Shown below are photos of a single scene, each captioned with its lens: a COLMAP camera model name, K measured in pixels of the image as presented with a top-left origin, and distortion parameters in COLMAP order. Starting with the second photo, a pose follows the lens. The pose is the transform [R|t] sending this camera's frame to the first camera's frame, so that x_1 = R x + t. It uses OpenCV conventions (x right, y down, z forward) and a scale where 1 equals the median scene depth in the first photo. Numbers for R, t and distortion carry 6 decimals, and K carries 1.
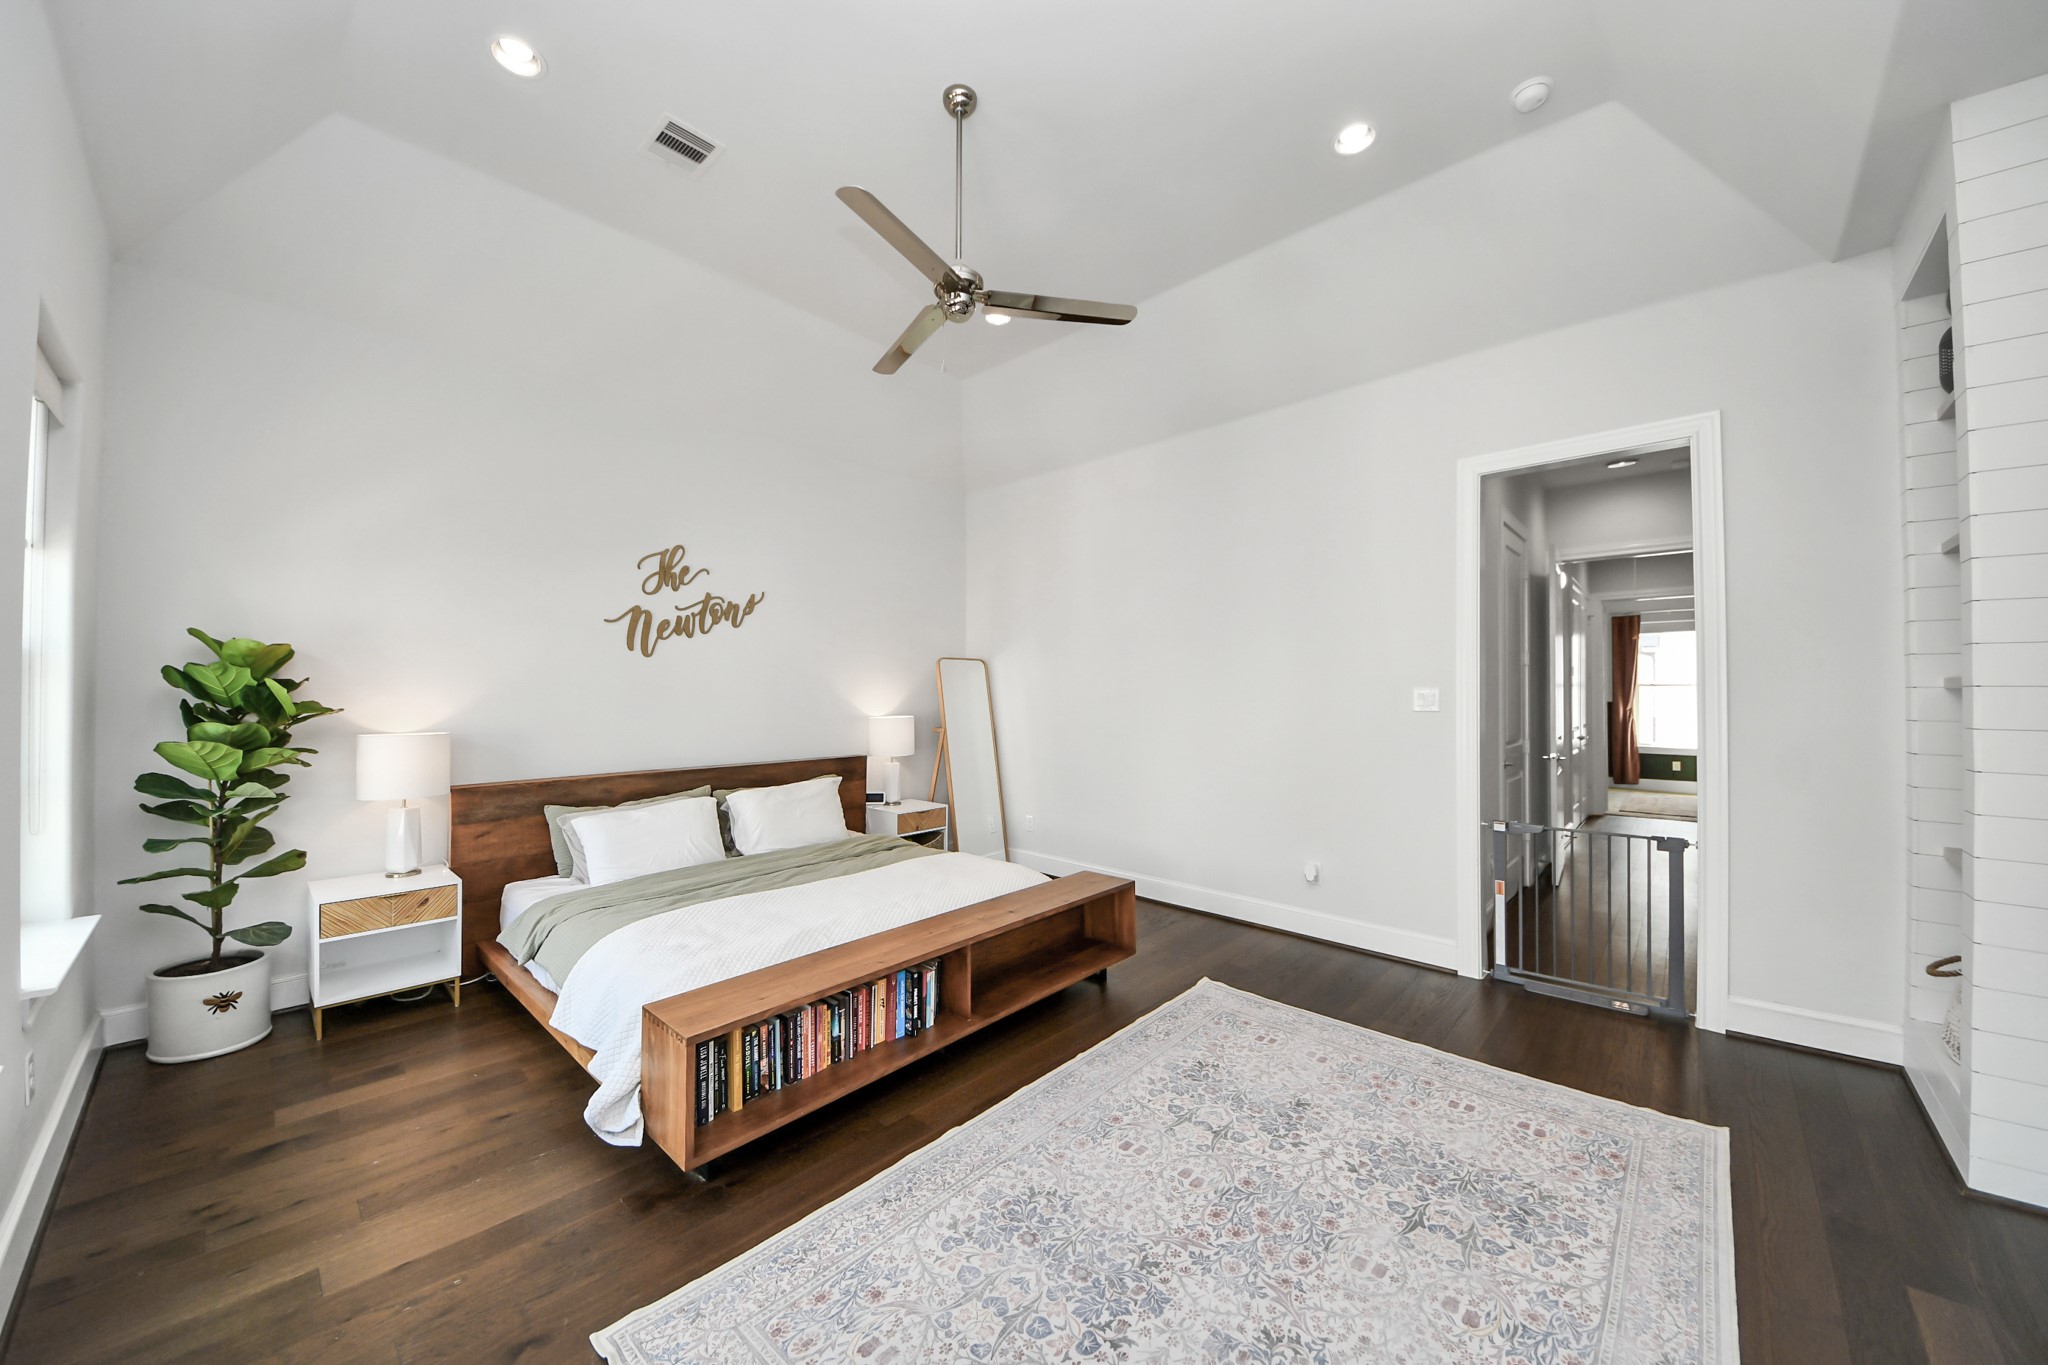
lens RADIAL K [[743.4, 0, 1024.9], [0, 743.4, 693.9], [0, 0, 1]] dist [0.053837, -0.031398]
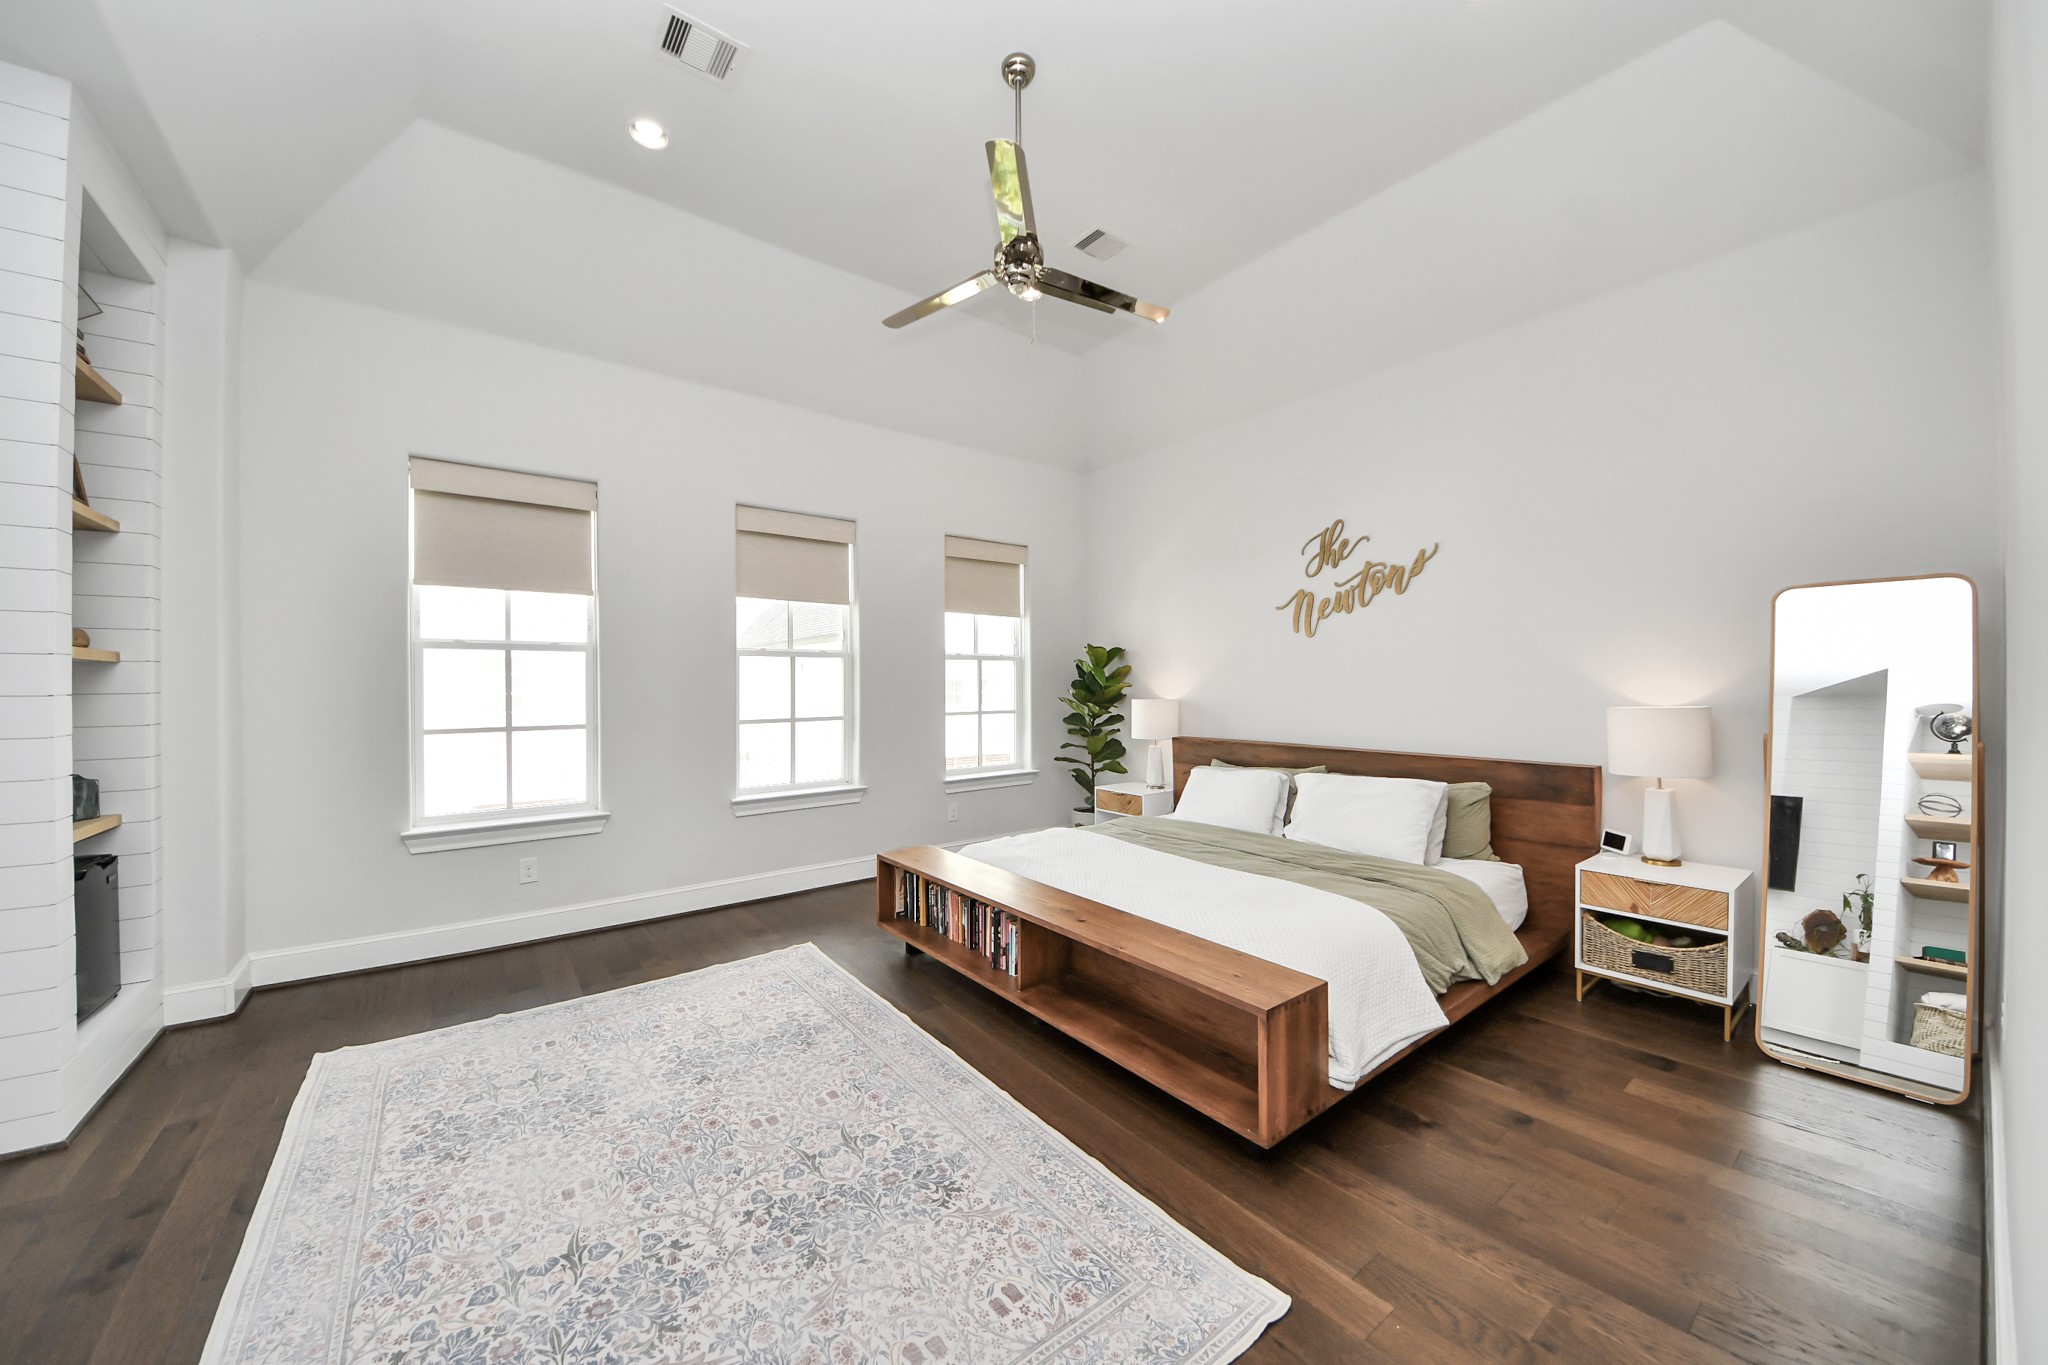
lens RADIAL K [[706.6, 0, 970.8], [0, 706.6, 685.0], [0, 0, 1]] dist [0.050988, -0.025311]
pose [[-0.211047, -0.000490, -0.977476, 0.767238], [-0.000204, 1.000000, -0.000457, 0.024787], [0.977476, 0.000103, -0.211047, 1.010130]]
